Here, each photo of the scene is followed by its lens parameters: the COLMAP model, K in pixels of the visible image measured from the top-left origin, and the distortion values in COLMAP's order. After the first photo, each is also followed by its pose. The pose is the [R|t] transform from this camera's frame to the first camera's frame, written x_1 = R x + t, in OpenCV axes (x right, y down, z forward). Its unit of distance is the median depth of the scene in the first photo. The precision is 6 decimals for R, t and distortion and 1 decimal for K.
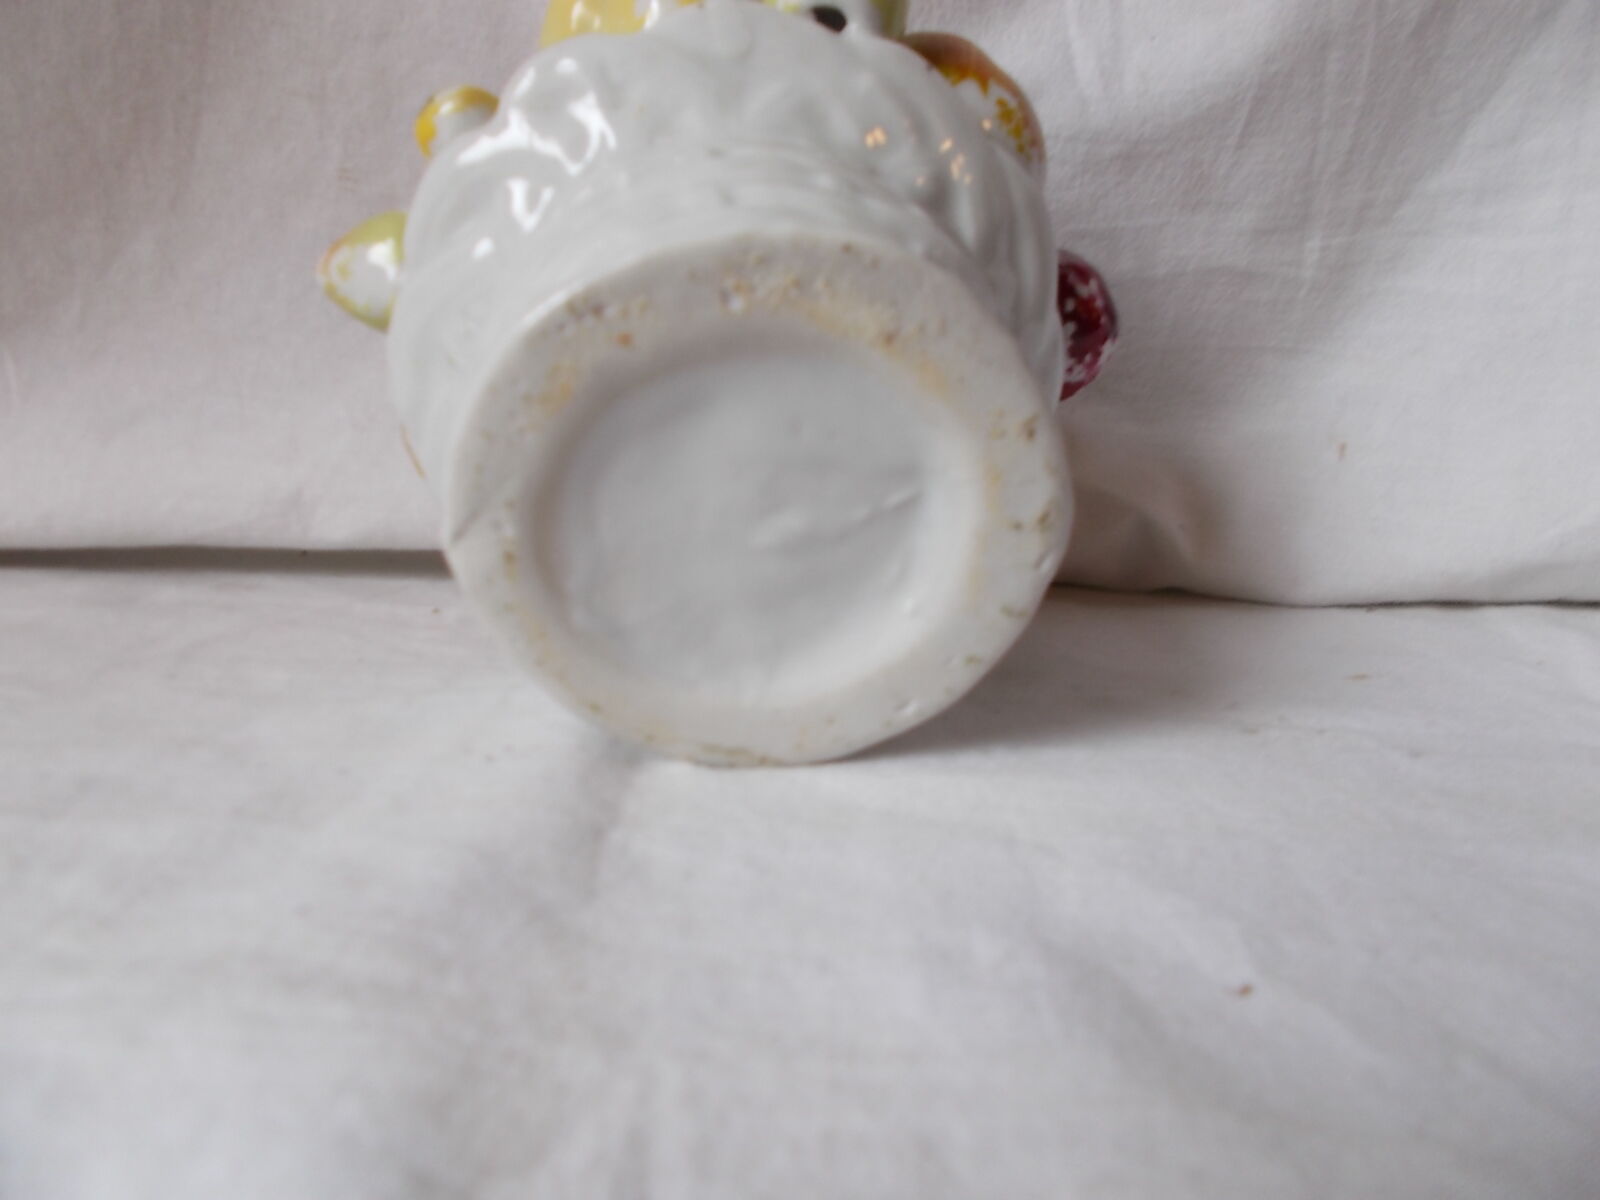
lens RADIAL K [[1204.4, 0, 791.3], [0, 1204.4, 589.1], [0, 0, 1]] dist [0.020445, -0.021867]
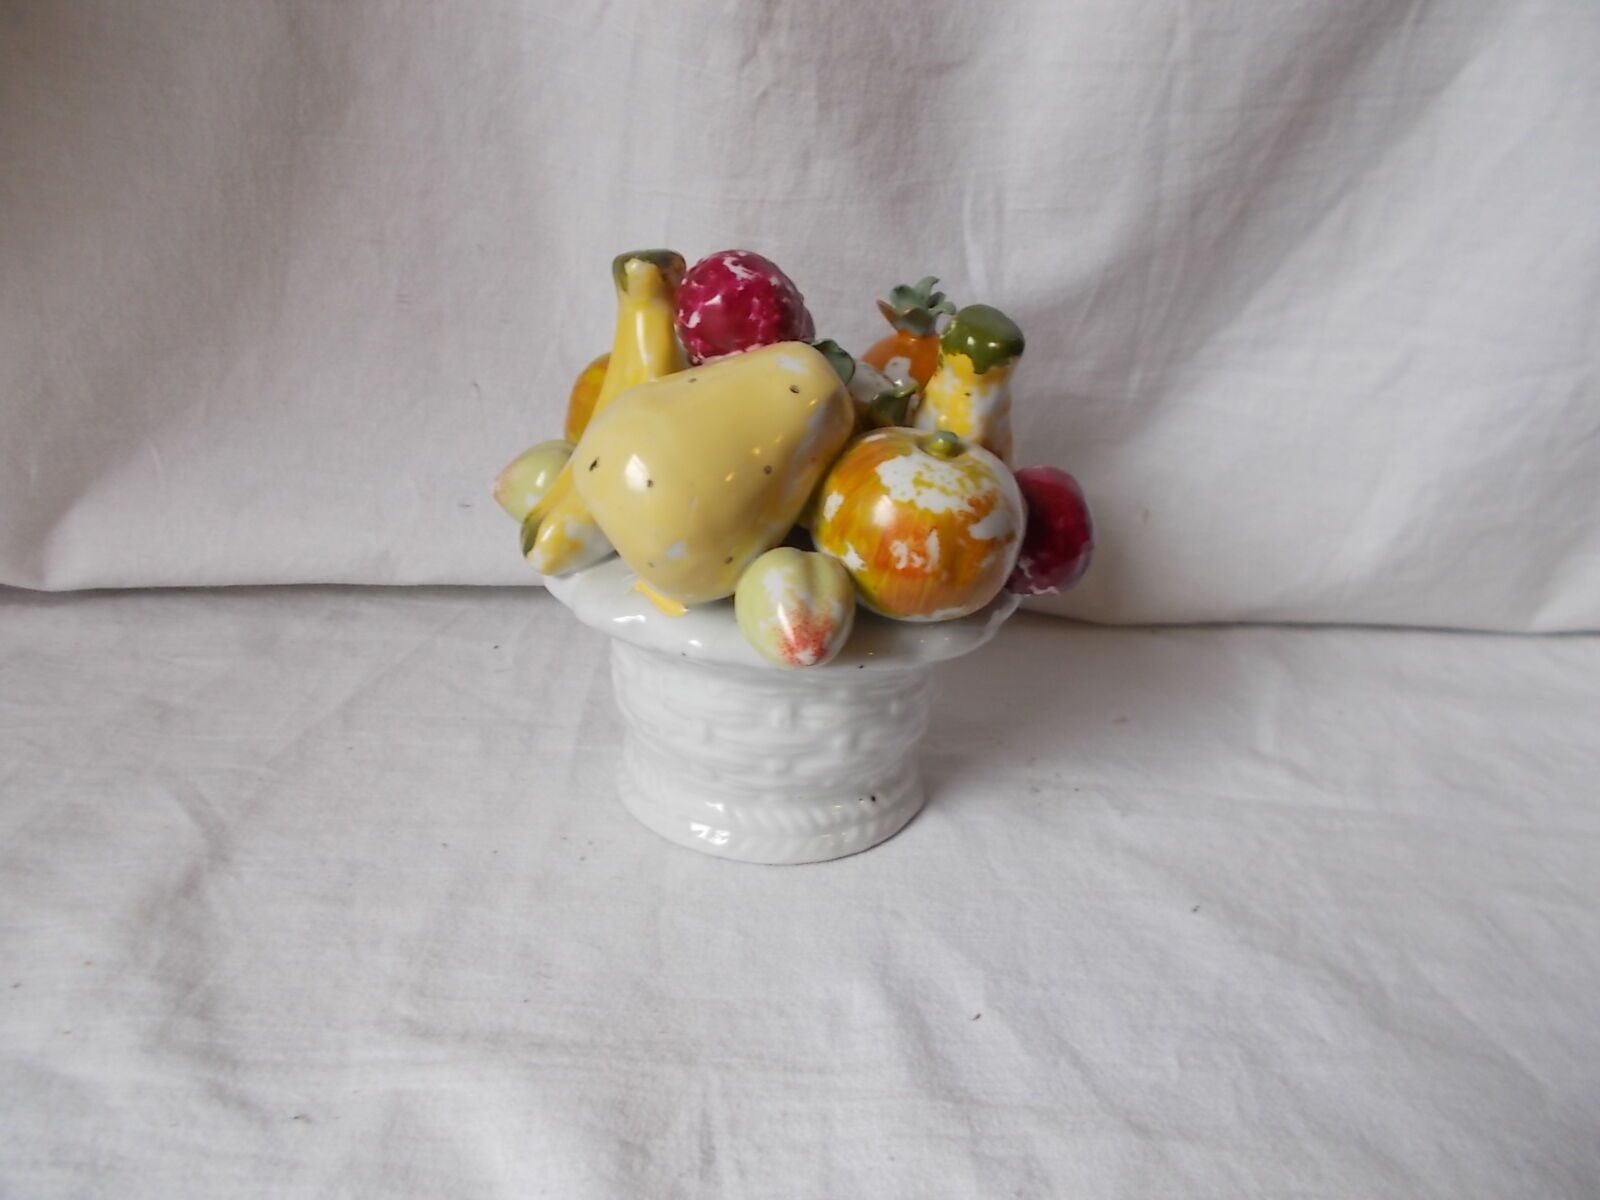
lens RADIAL K [[1204.4, 0, 791.0], [0, 1204.4, 591.3], [0, 0, 1]] dist [0.020445, -0.021867]
pose [[0.998422, 0.001221, 0.056144, -0.030605], [-0.014392, 0.971939, 0.234793, -0.371840], [-0.054282, -0.235231, 0.970423, -0.360075]]
